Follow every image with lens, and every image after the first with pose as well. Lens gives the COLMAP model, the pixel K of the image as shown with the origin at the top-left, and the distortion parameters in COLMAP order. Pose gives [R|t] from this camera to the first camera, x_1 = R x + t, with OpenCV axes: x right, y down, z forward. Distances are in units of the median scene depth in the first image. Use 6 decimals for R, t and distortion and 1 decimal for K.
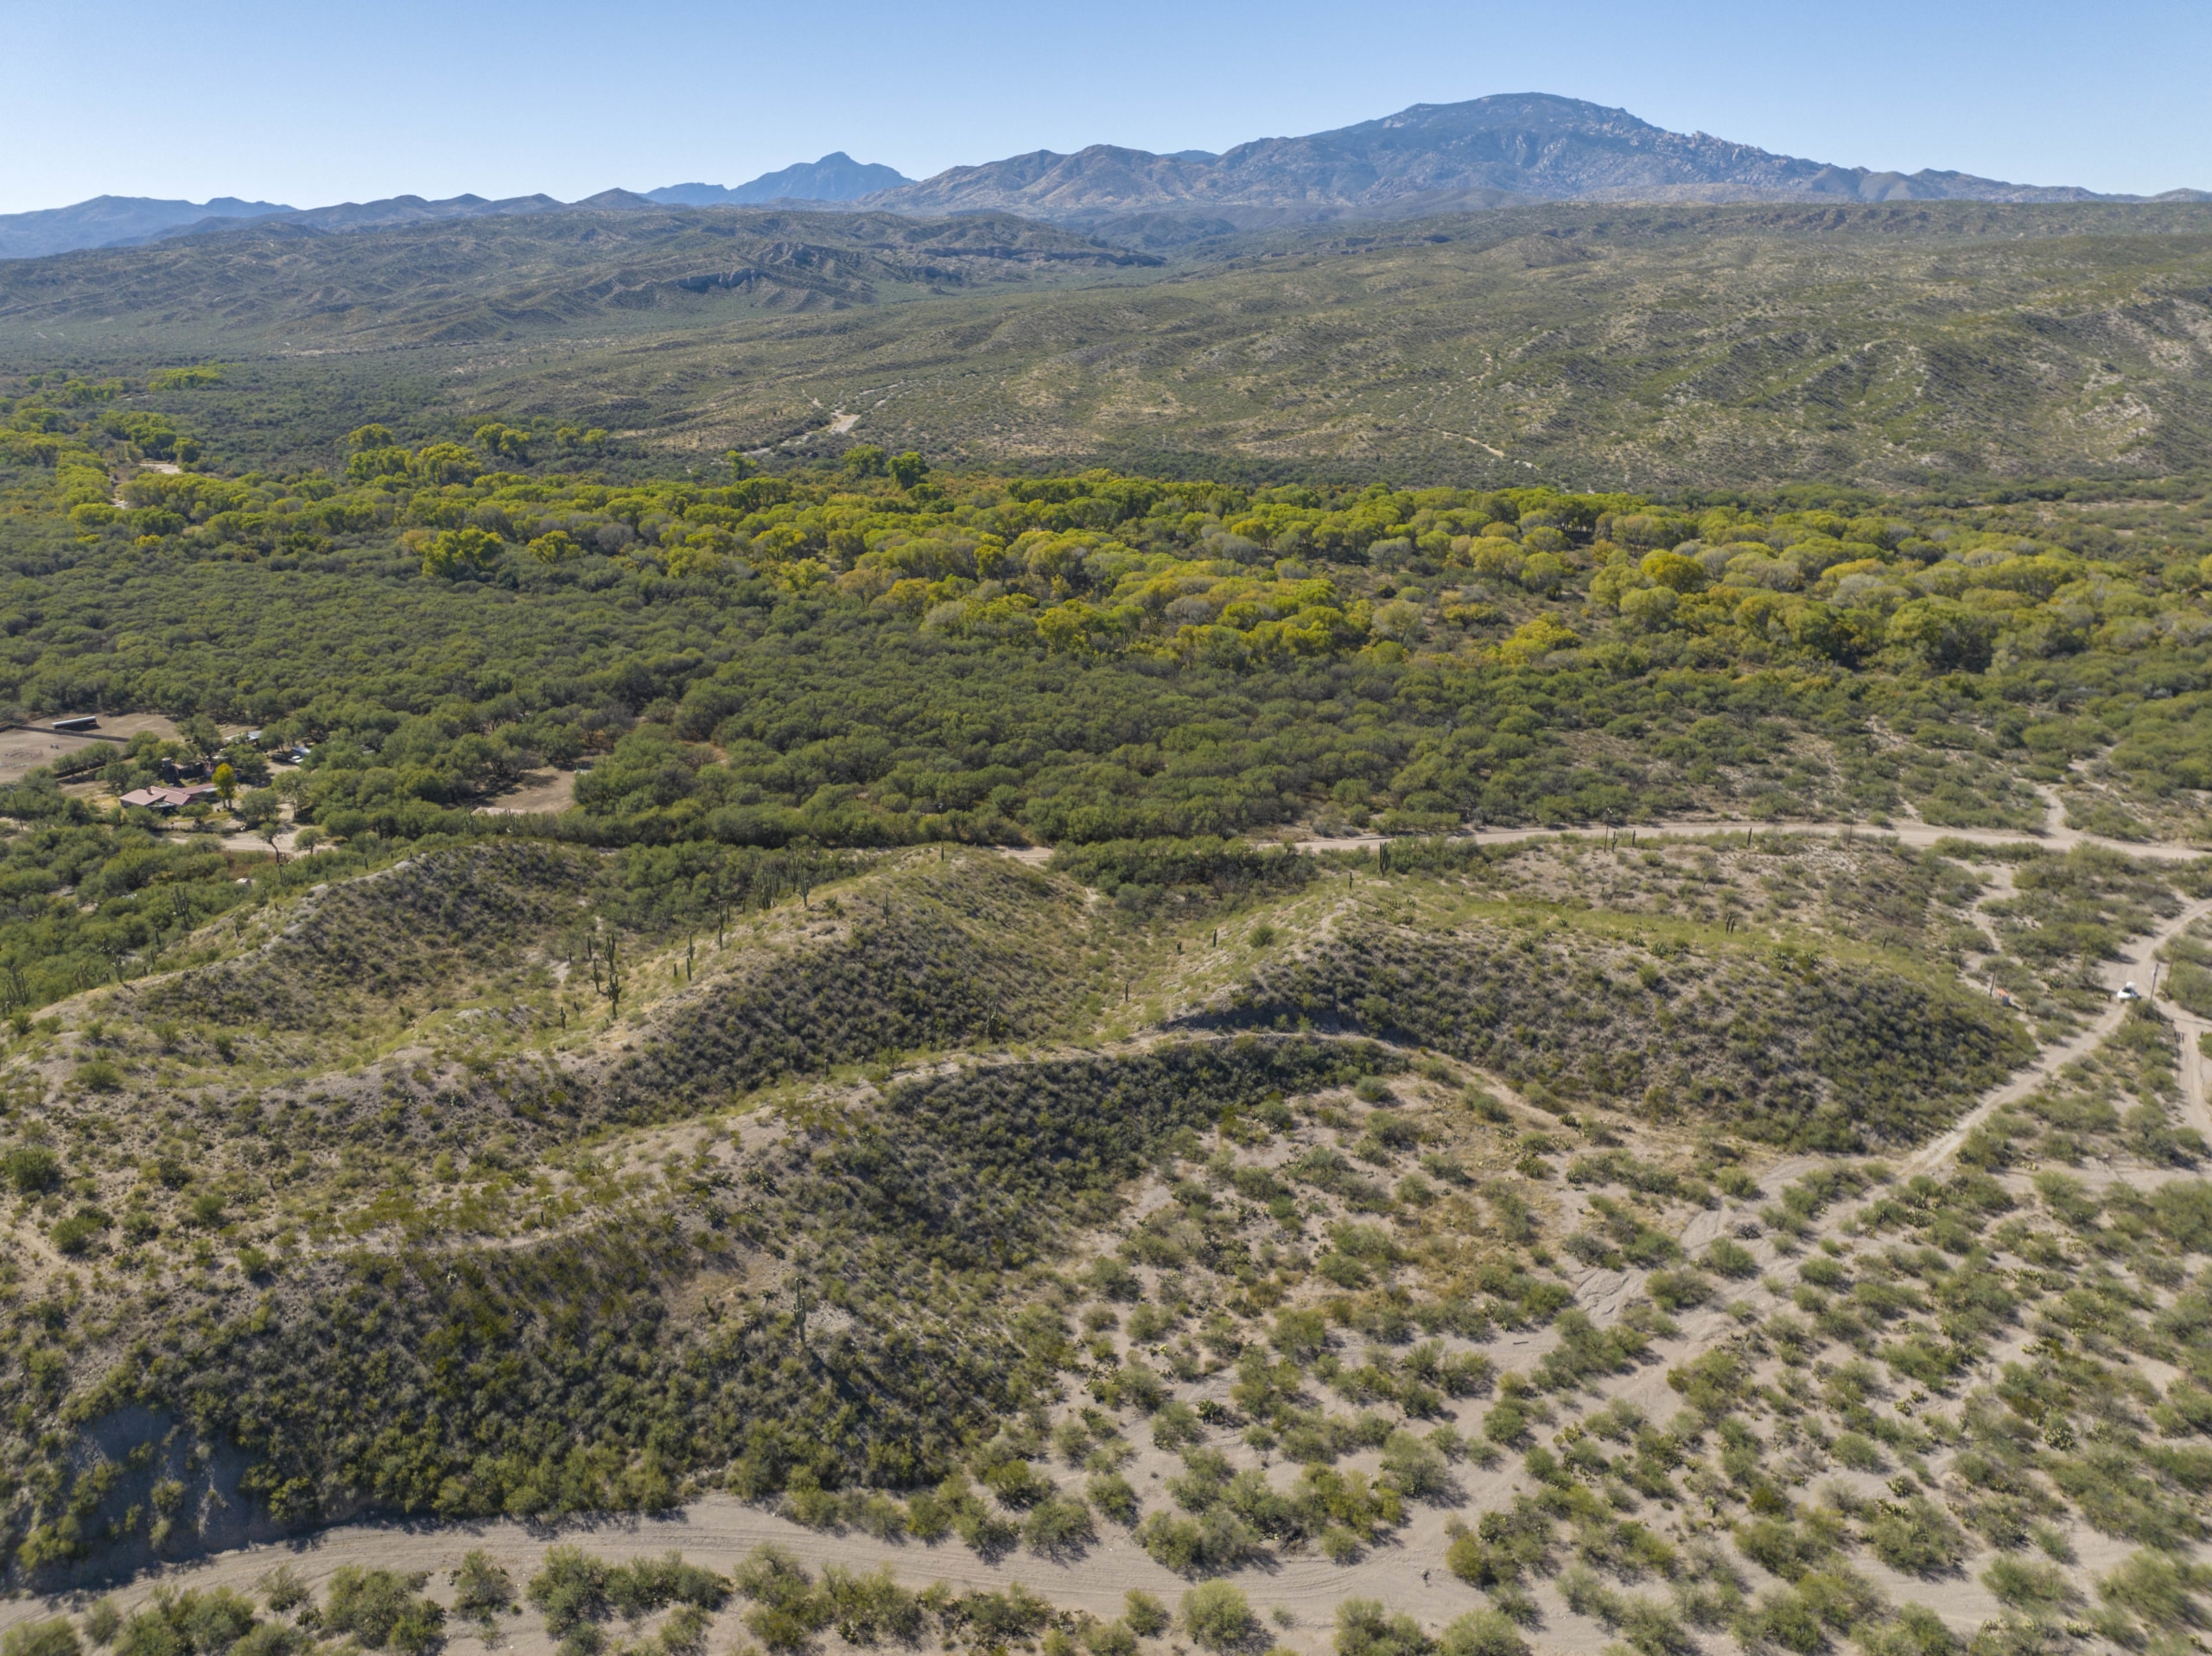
lens RADIAL K [[1623.5, 0, 1106.0], [0, 1623.5, 828.0], [0, 0, 1]] dist [-0.029002, -0.008728]
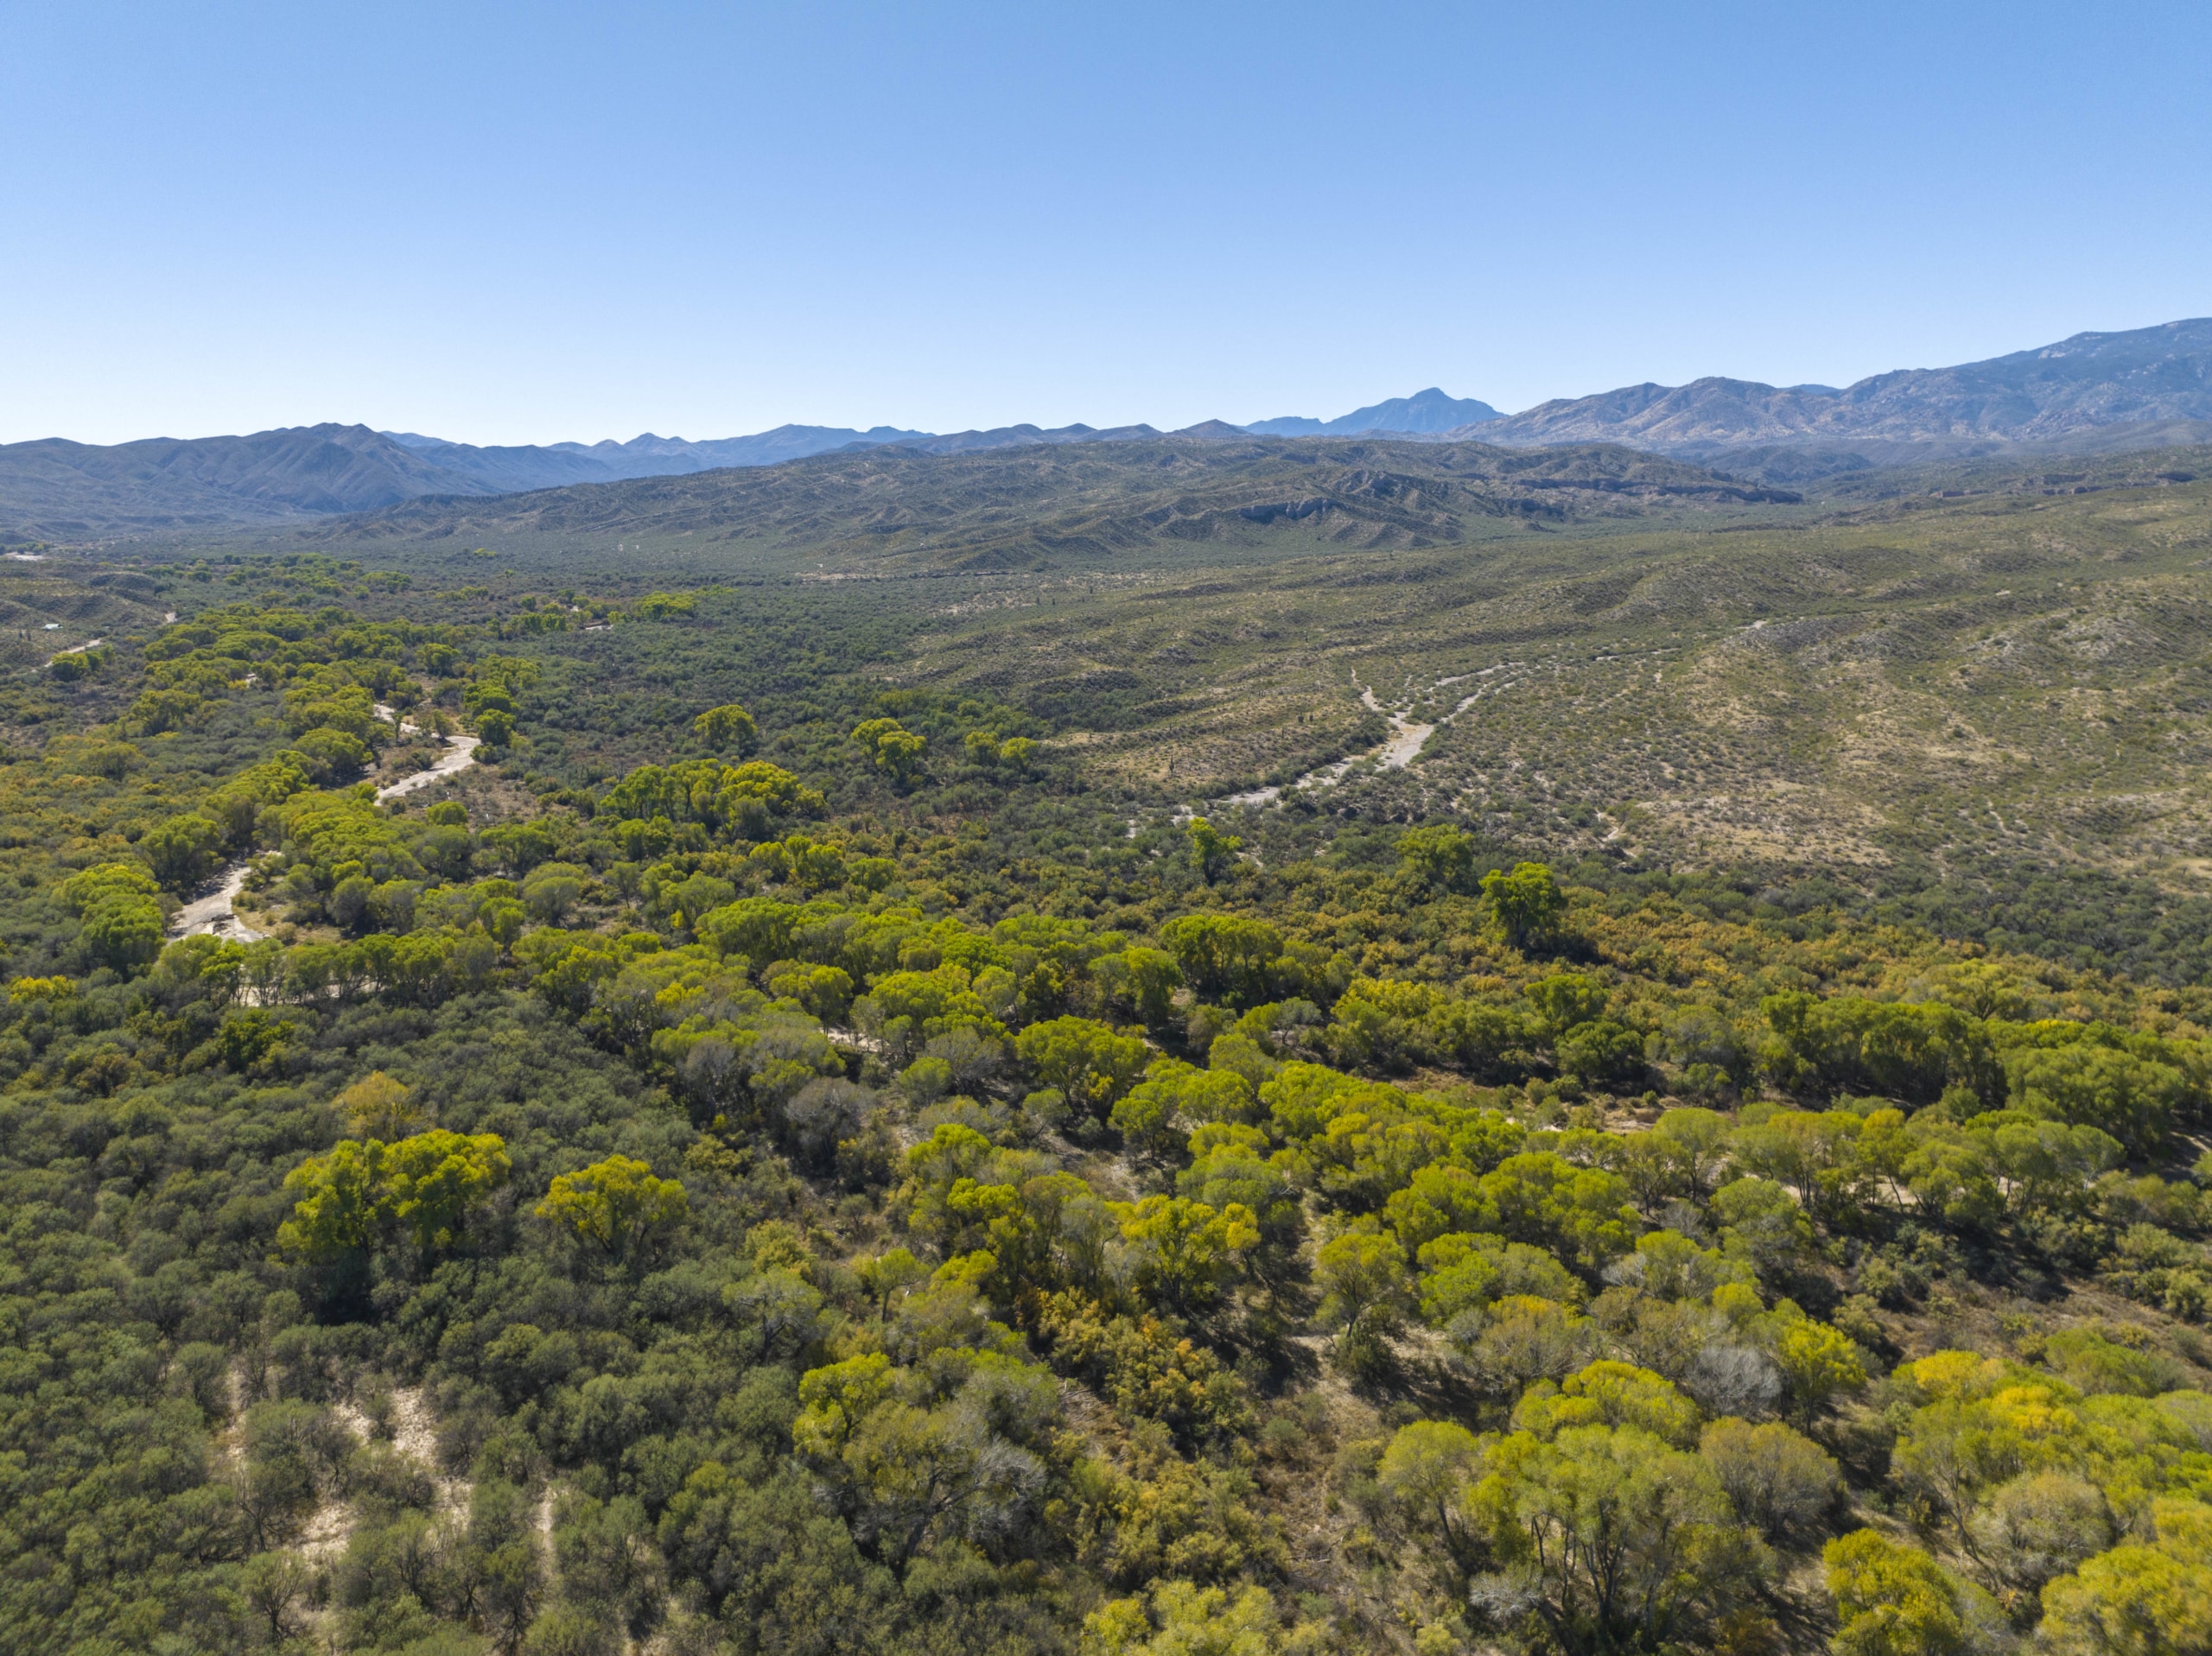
lens RADIAL K [[1623.5, 0, 1106.0], [0, 1623.5, 828.0], [0, 0, 1]] dist [-0.029002, -0.008728]
pose [[0.941217, 0.079310, -0.328360, -0.019420], [-0.121928, 0.986281, -0.111277, -0.041238], [0.315030, 0.144772, 0.937975, 0.117467]]
